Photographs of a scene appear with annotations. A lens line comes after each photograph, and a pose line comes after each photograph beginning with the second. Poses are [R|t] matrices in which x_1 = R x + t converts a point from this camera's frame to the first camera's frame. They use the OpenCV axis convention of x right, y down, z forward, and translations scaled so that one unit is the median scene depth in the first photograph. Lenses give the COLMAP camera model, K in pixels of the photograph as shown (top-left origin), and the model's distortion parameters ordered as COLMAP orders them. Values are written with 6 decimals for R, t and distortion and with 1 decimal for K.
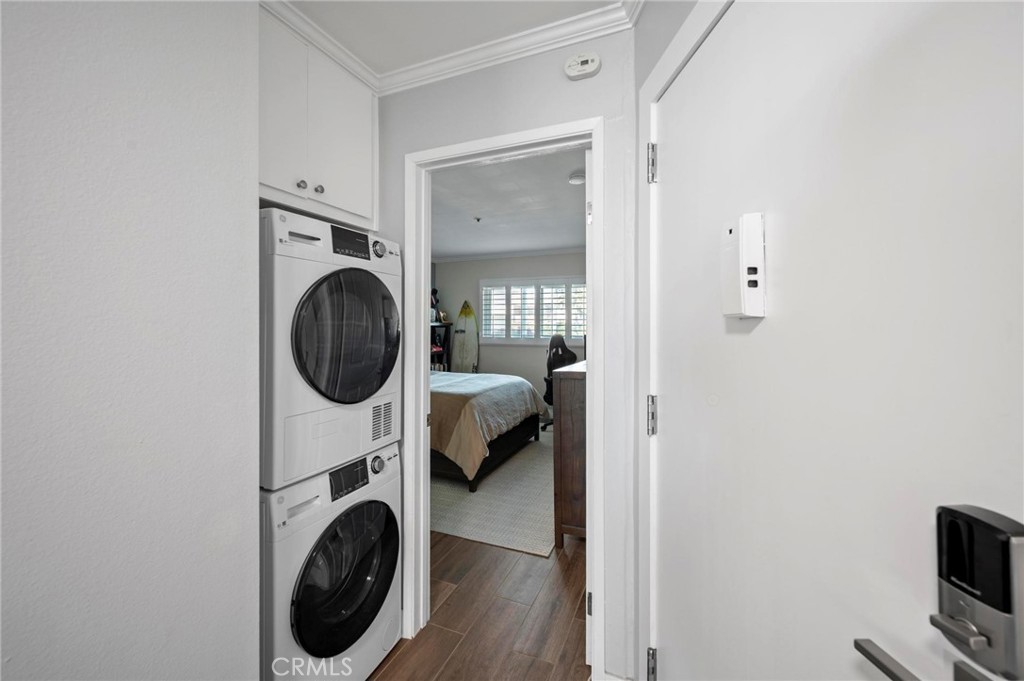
lens RADIAL K [[405.2, 0, 512.4], [0, 405.2, 331.2], [0, 0, 1]] dist [0.000166, -0.000230]
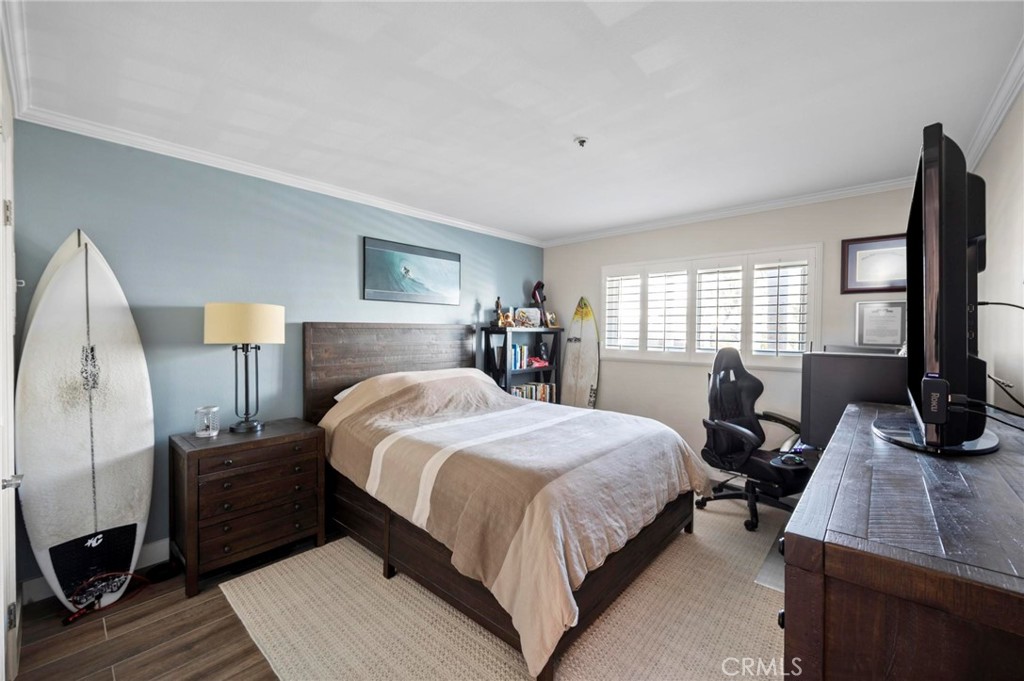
lens RADIAL K [[405.2, 0, 512.8], [0, 405.2, 339.3], [0, 0, 1]] dist [0.000166, -0.000230]
pose [[0.941701, 0.014304, -0.336148, 0.011140], [-0.011850, 0.999886, 0.009349, -0.006098], [0.336243, -0.004821, 0.941763, 0.294292]]
